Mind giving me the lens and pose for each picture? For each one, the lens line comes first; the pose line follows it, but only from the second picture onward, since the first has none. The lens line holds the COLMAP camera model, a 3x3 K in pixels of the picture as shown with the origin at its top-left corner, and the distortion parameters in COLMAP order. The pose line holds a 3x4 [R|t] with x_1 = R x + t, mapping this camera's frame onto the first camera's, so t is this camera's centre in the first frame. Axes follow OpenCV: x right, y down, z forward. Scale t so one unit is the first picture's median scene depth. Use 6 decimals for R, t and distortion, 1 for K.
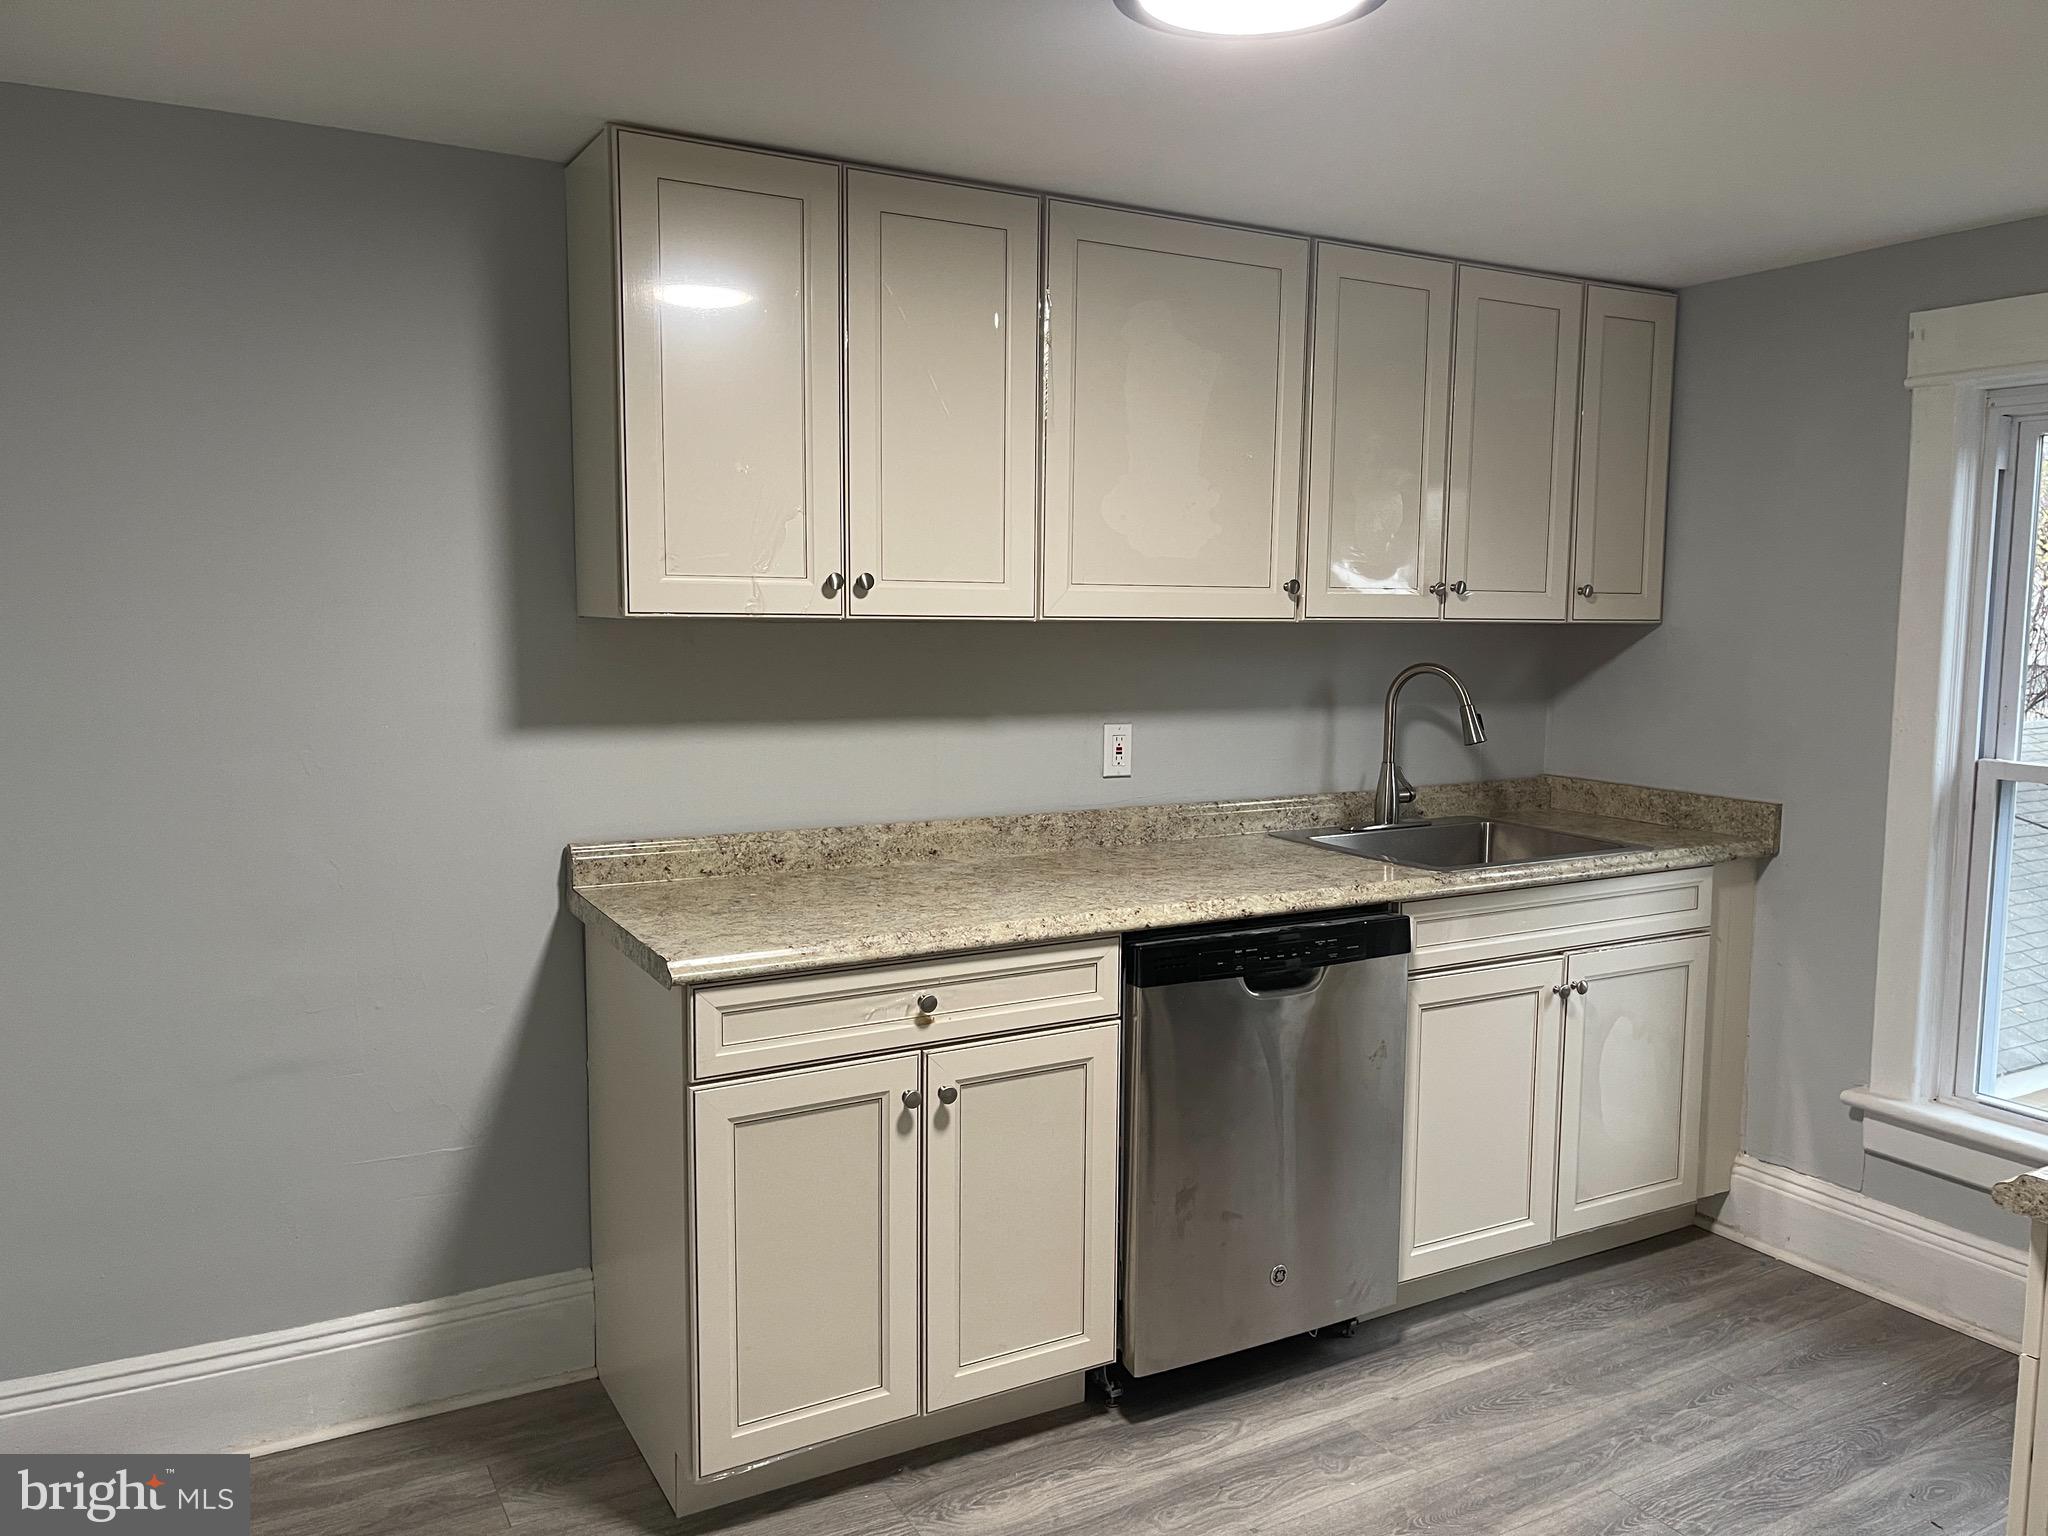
lens RADIAL K [[1539.9, 0, 1027.0], [0, 1539.9, 767.8], [0, 0, 1]] dist [0.073292, -0.085933]
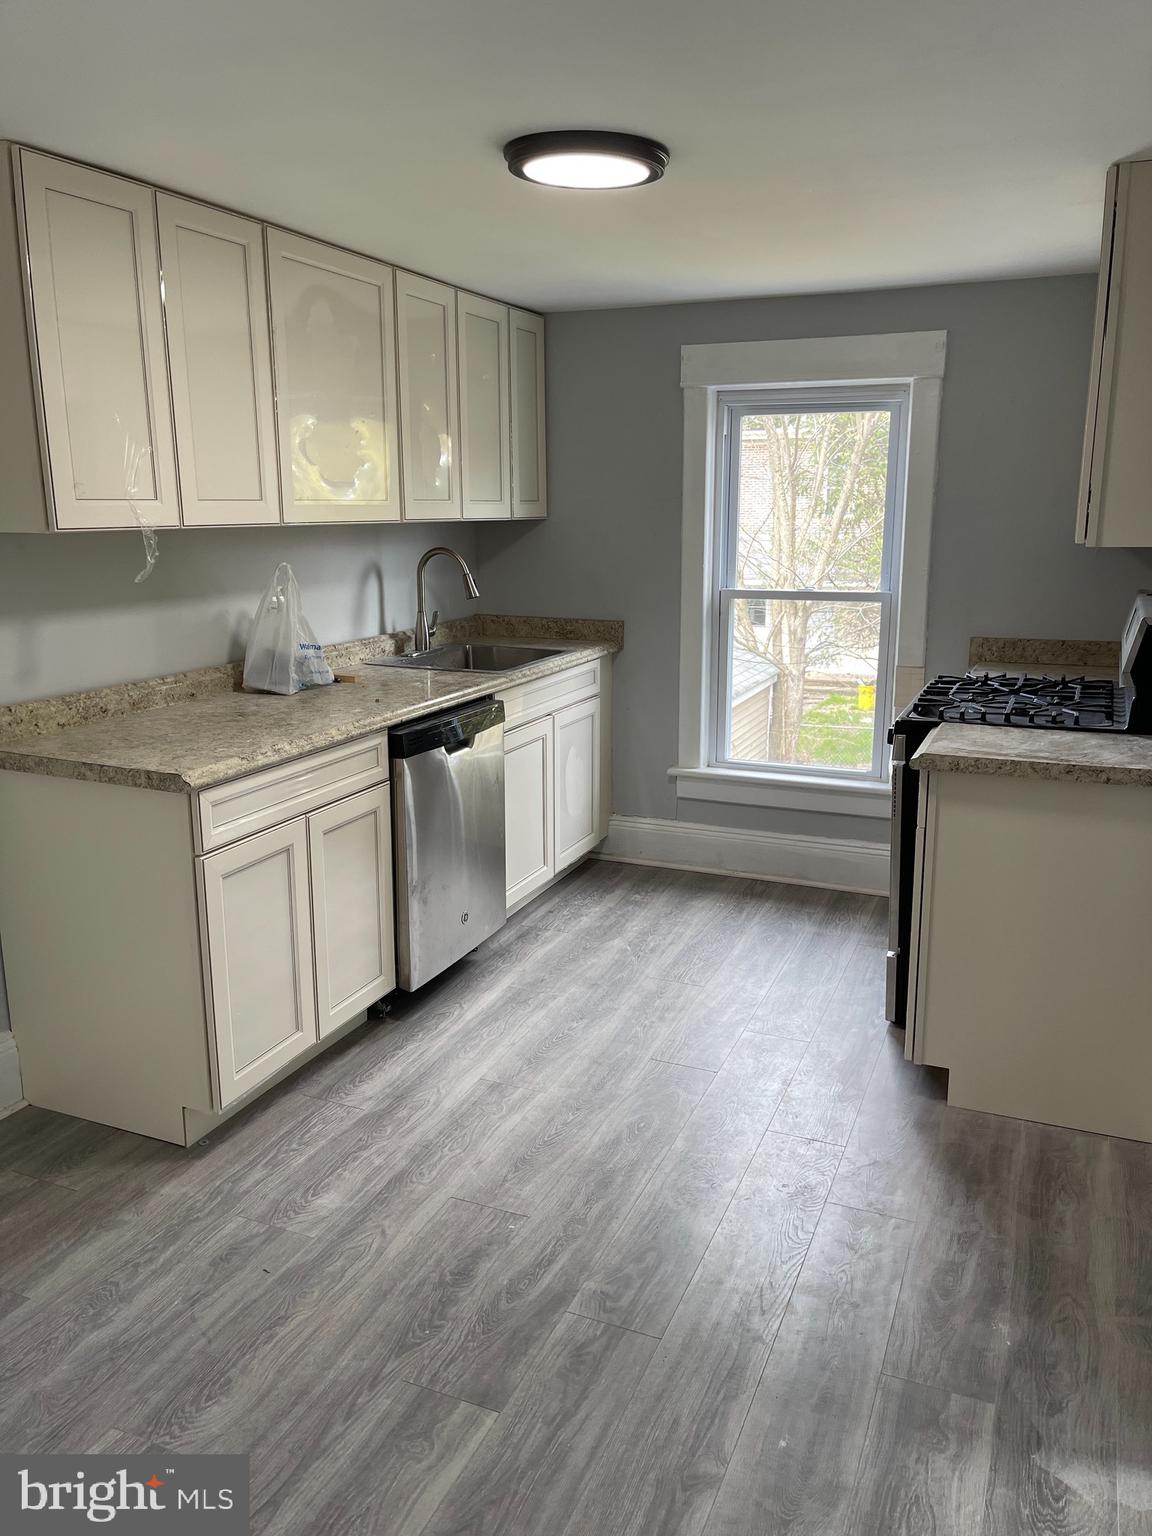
lens RADIAL K [[1154.9, 0, 578.2], [0, 1154.9, 768.9], [0, 0, 1]] dist [0.073292, -0.085933]
pose [[0.799956, -0.145739, 0.582092, -0.438870], [0.070634, 0.986184, 0.149841, -0.013930], [-0.595887, -0.078751, 0.799198, -0.069514]]
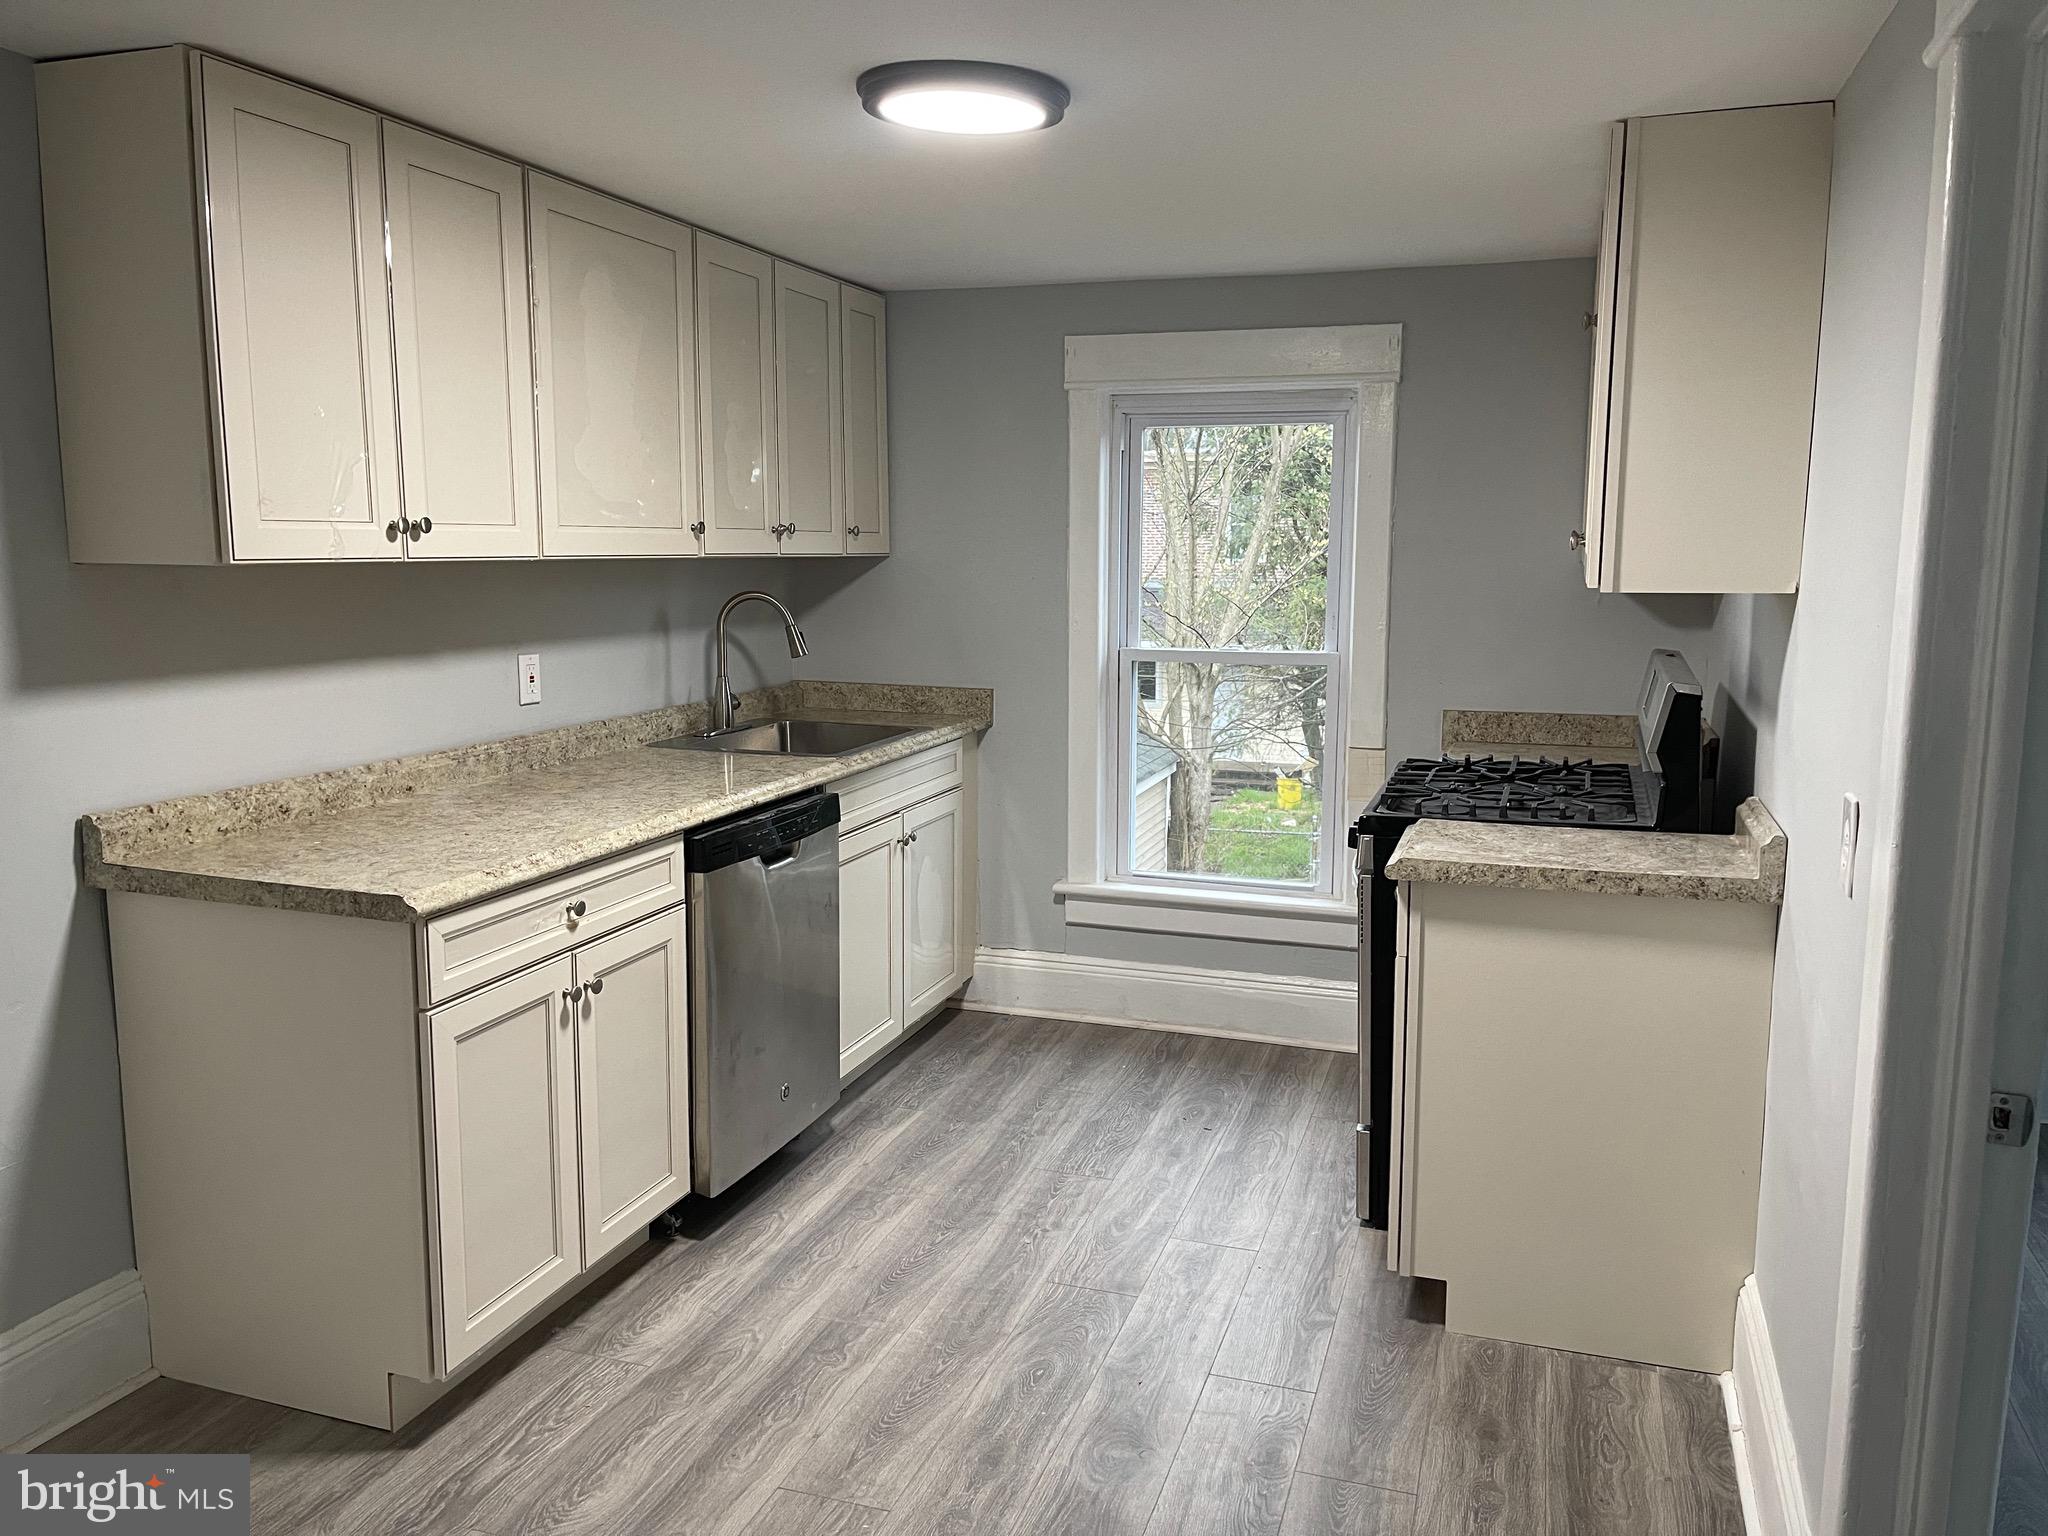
lens RADIAL K [[1539.9, 0, 1036.8], [0, 1539.9, 767.9], [0, 0, 1]] dist [0.073292, -0.085933]
pose [[0.747574, -0.102115, 0.656281, -0.457354], [0.068456, 0.994694, 0.076792, -0.010157], [-0.660641, -0.012482, 0.750598, -0.051610]]
